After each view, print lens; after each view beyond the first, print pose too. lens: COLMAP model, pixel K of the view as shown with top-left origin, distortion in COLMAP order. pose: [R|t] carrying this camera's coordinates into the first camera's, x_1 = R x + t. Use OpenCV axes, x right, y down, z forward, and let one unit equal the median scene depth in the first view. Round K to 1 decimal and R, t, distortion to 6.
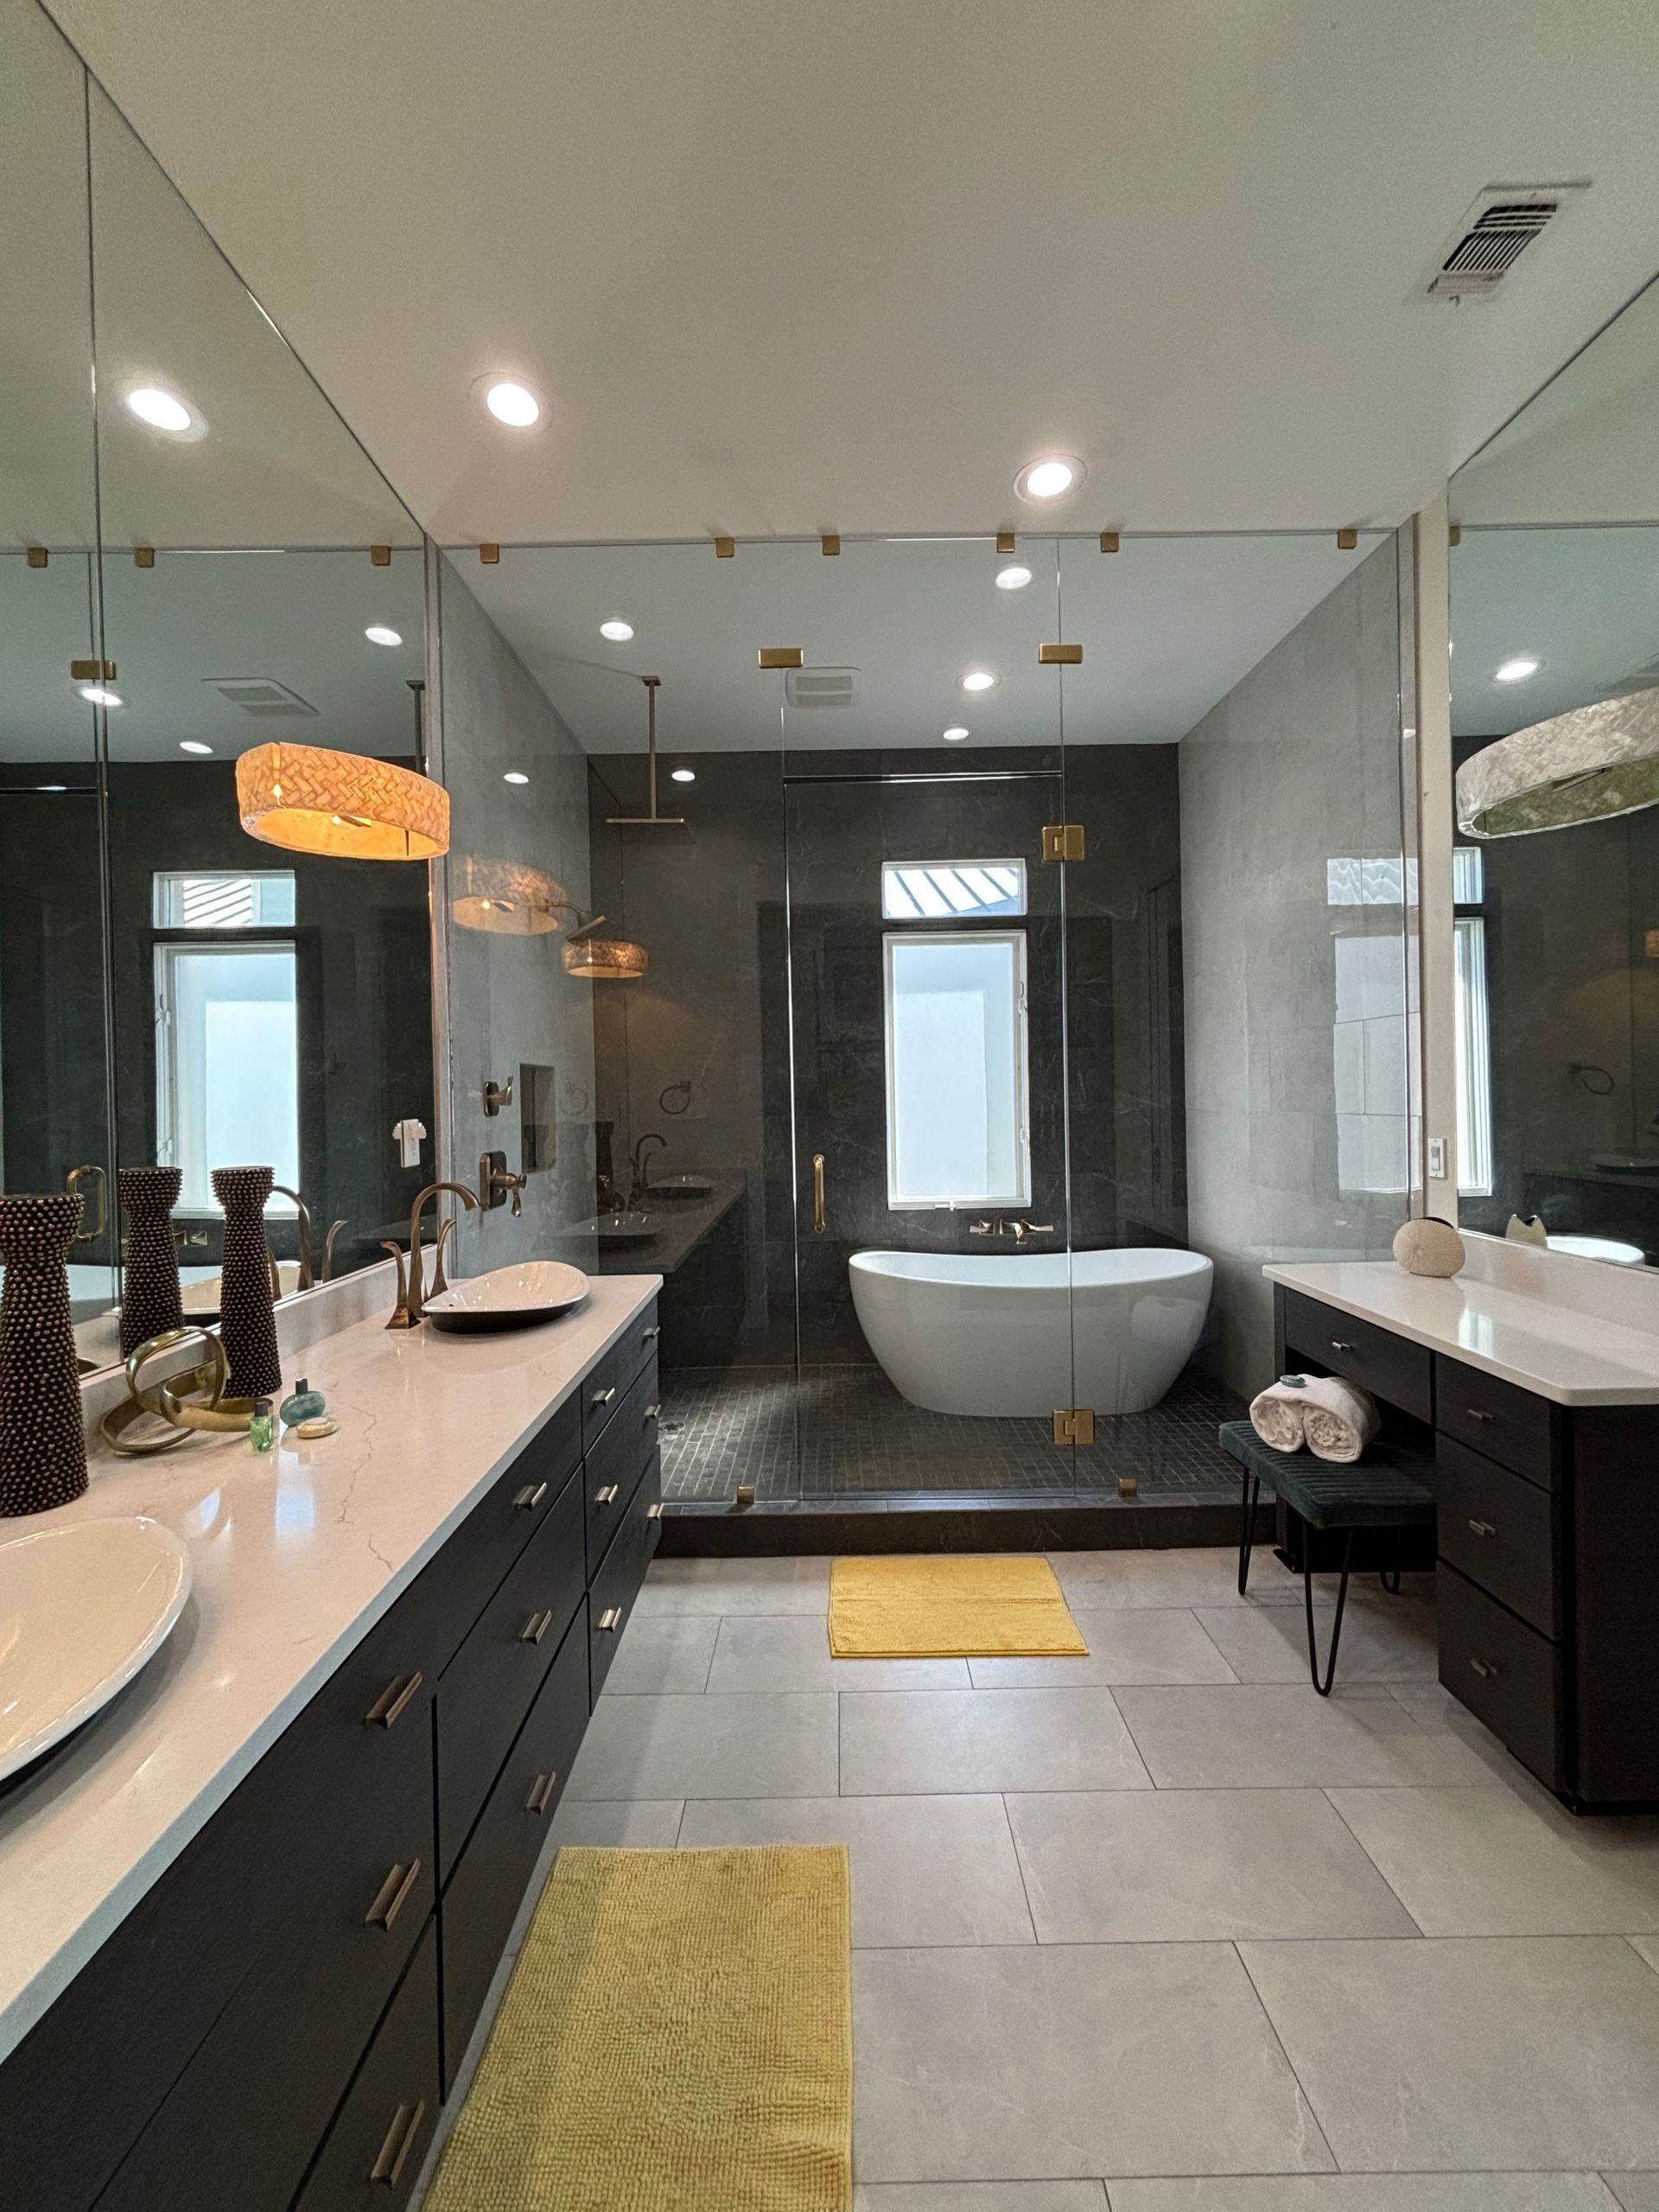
lens RADIAL K [[885.7, 0, 829.5], [0, 885.7, 1106.0], [0, 0, 1]] dist [-0.000837, 0.000561]
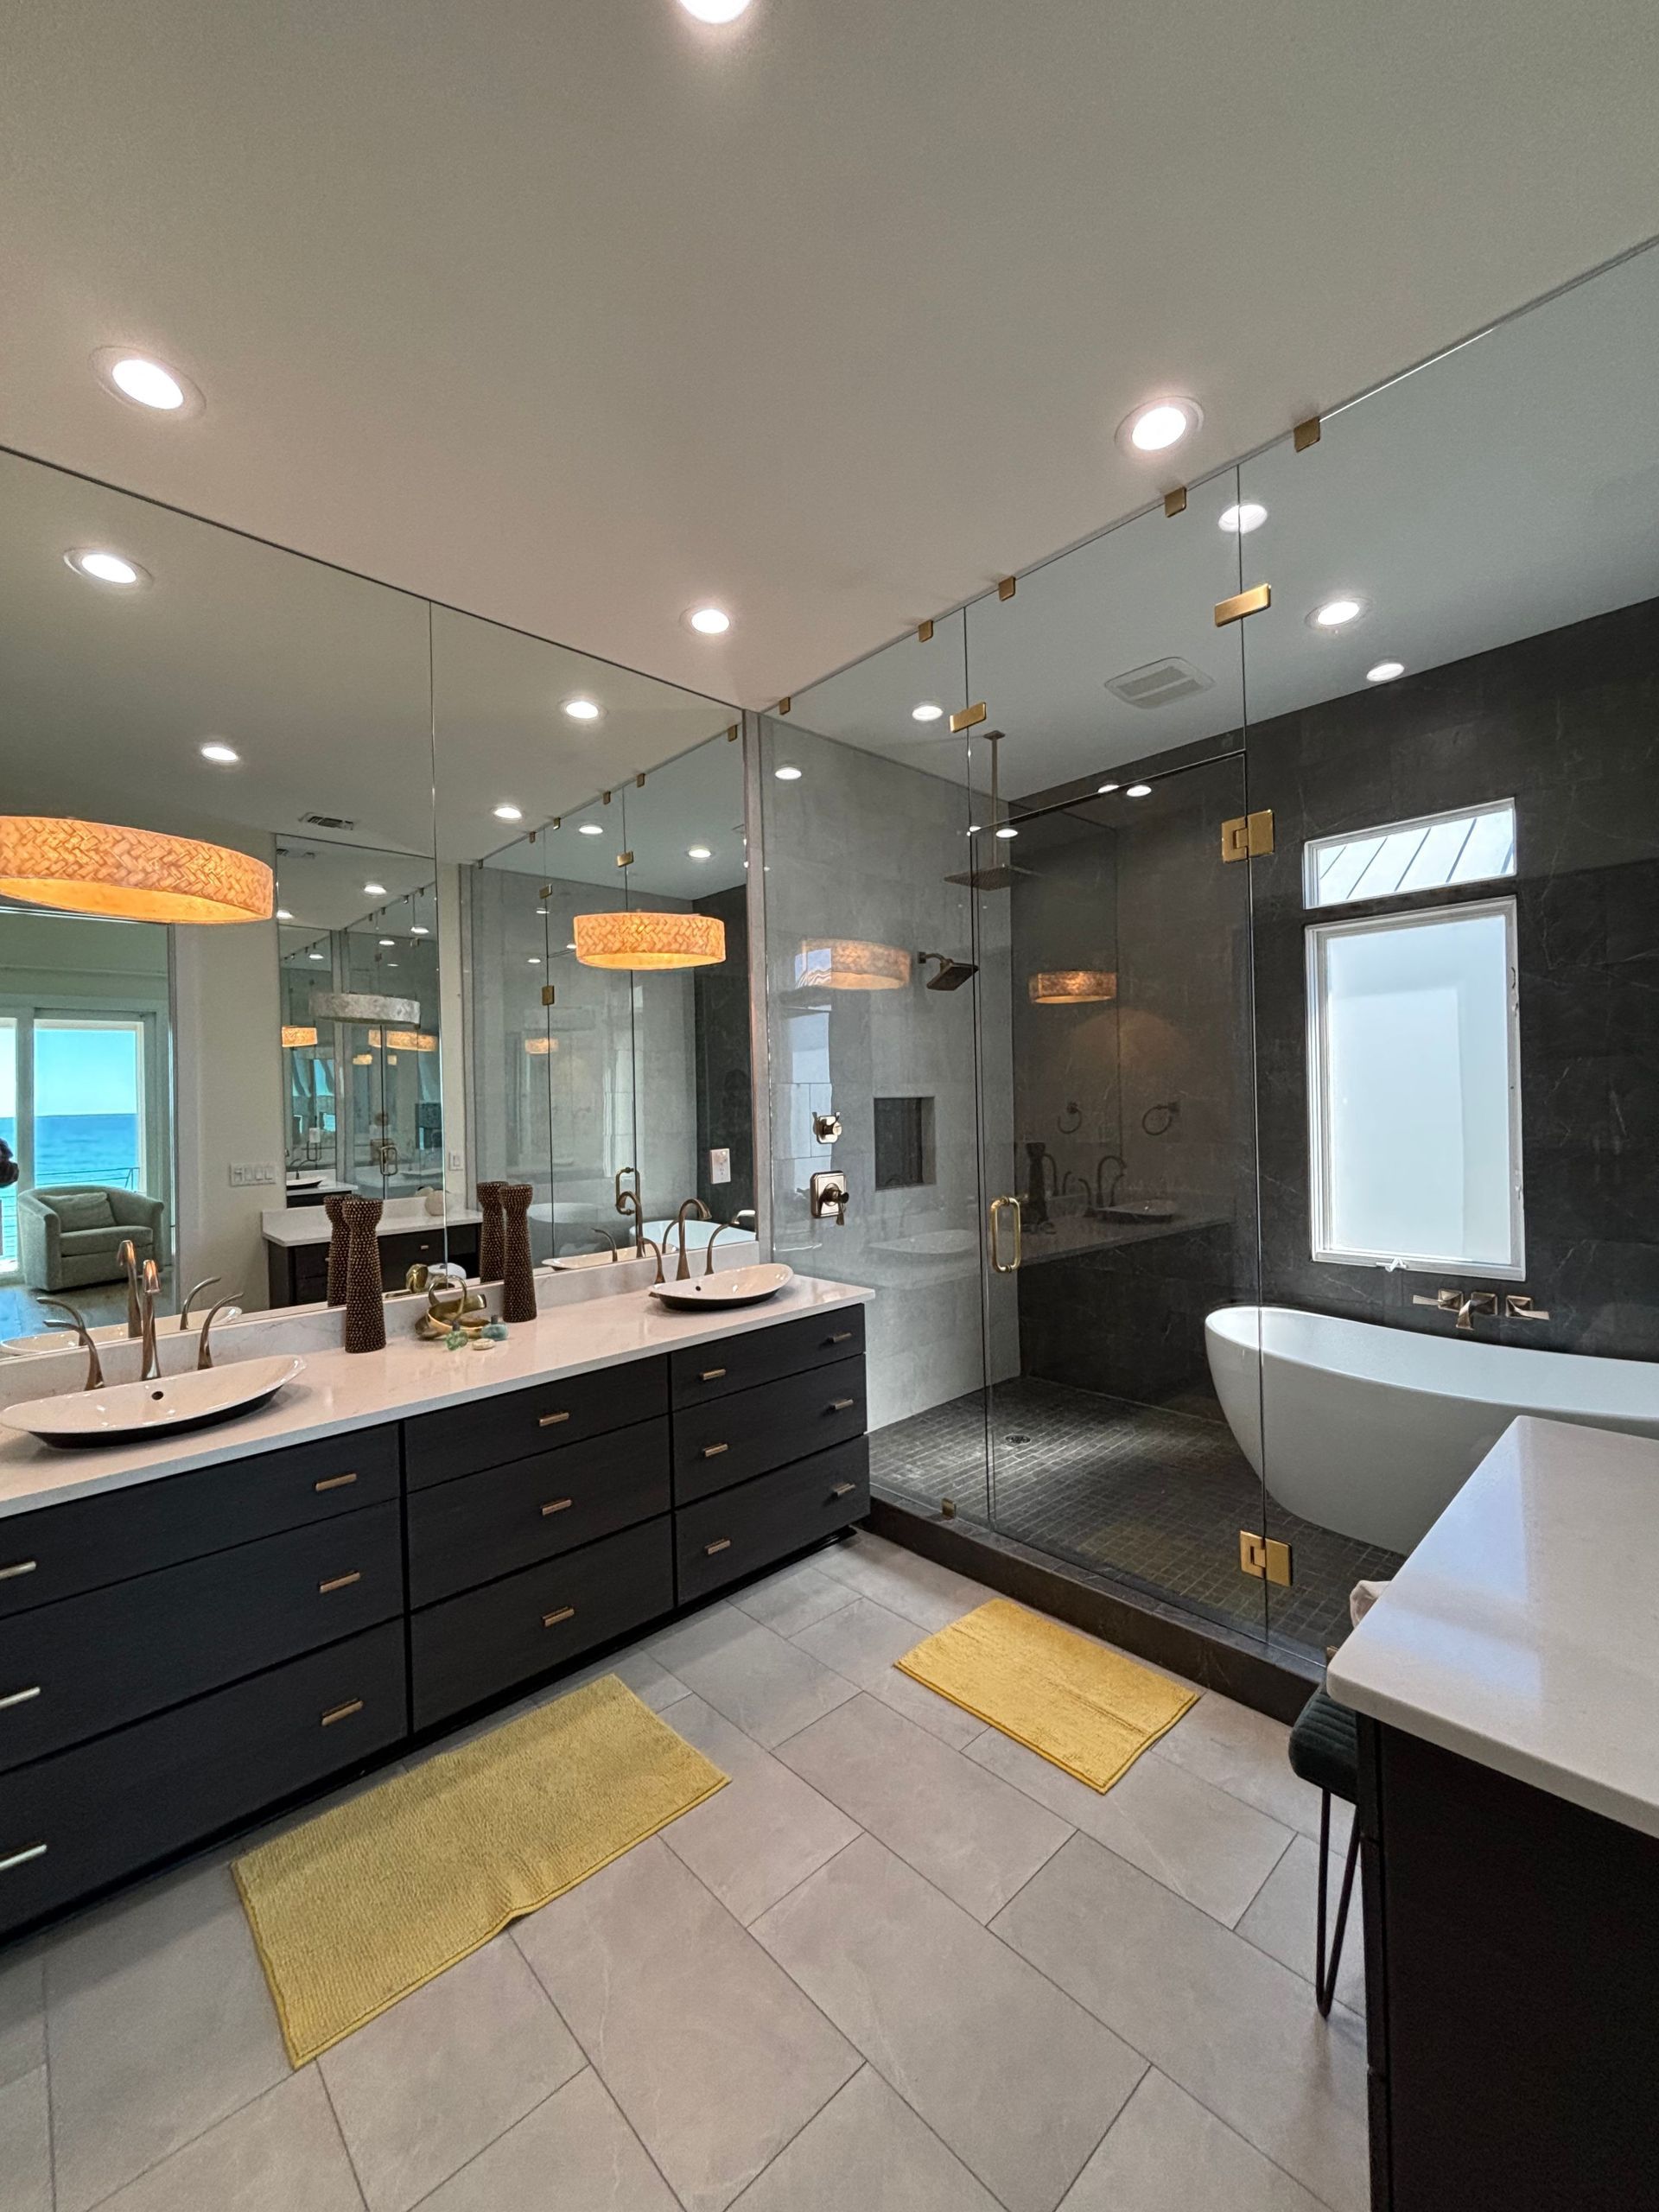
lens RADIAL K [[885.7, 0, 829.5], [0, 885.7, 1106.0], [0, 0, 1]] dist [-0.000837, 0.000561]
pose [[0.688711, 0.003736, -0.725027, 0.425184], [0.001268, 0.999979, 0.006357, -0.039741], [0.725035, -0.005298, 0.688691, 0.117181]]
